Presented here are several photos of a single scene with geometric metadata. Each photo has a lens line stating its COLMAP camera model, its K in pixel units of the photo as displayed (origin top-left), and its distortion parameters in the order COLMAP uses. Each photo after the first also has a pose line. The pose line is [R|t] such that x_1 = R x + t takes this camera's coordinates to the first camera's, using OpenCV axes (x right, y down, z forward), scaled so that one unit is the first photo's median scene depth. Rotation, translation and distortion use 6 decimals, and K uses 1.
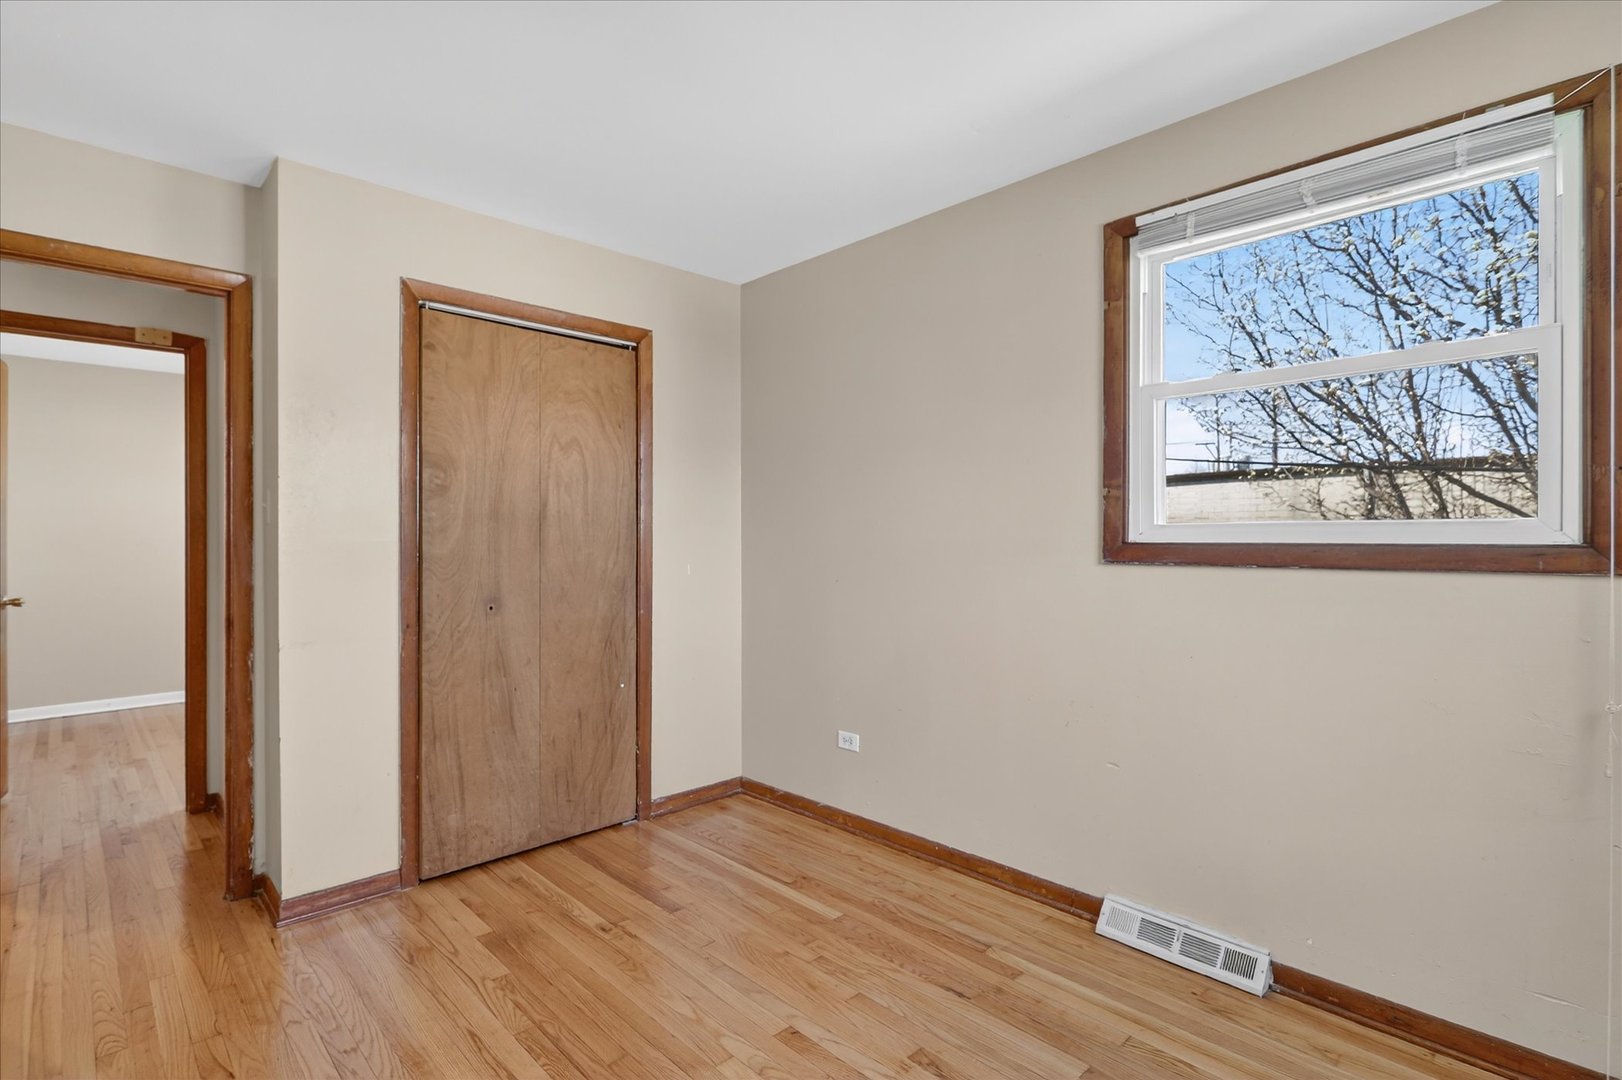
lens RADIAL K [[783.4, 0, 802.2], [0, 783.4, 527.9], [0, 0, 1]] dist [0.000291, 0.000077]
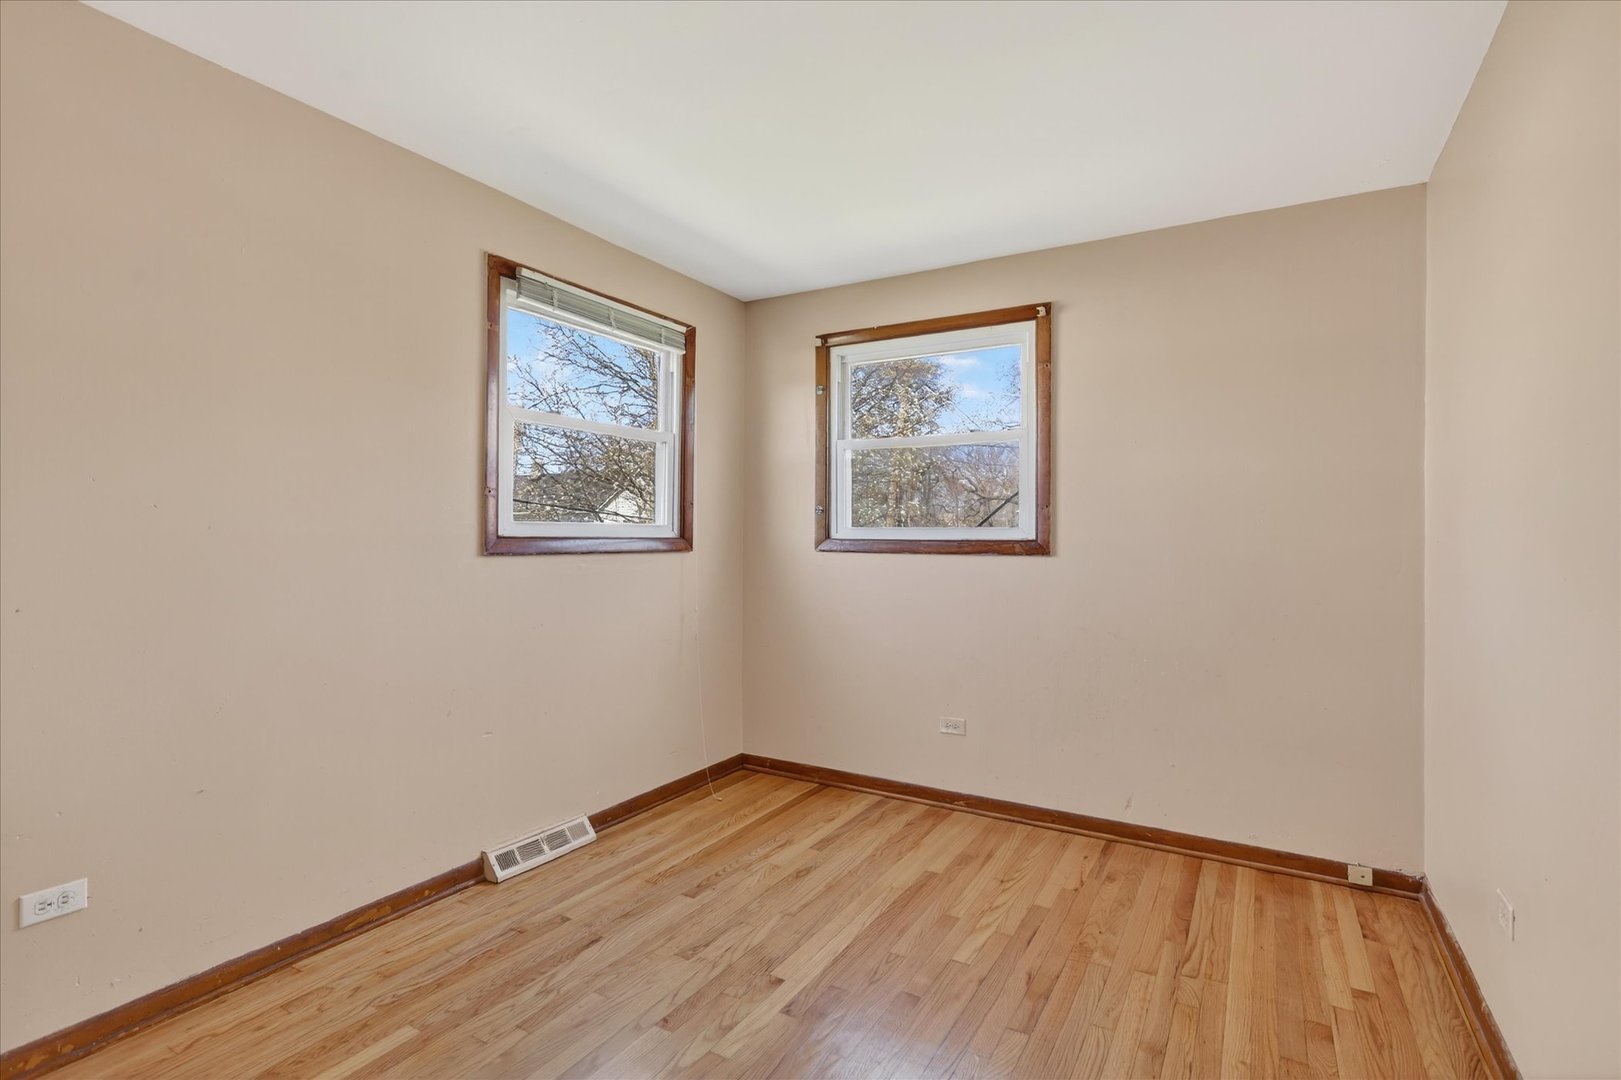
lens RADIAL K [[783.0, 0, 801.7], [0, 783.0, 527.9], [0, 0, 1]] dist [0.000291, 0.000077]
pose [[-0.275645, 0.010981, 0.961197, -0.885904], [-0.019900, 0.999655, -0.017127, 0.016611], [-0.961054, -0.023849, -0.275331, 0.955775]]
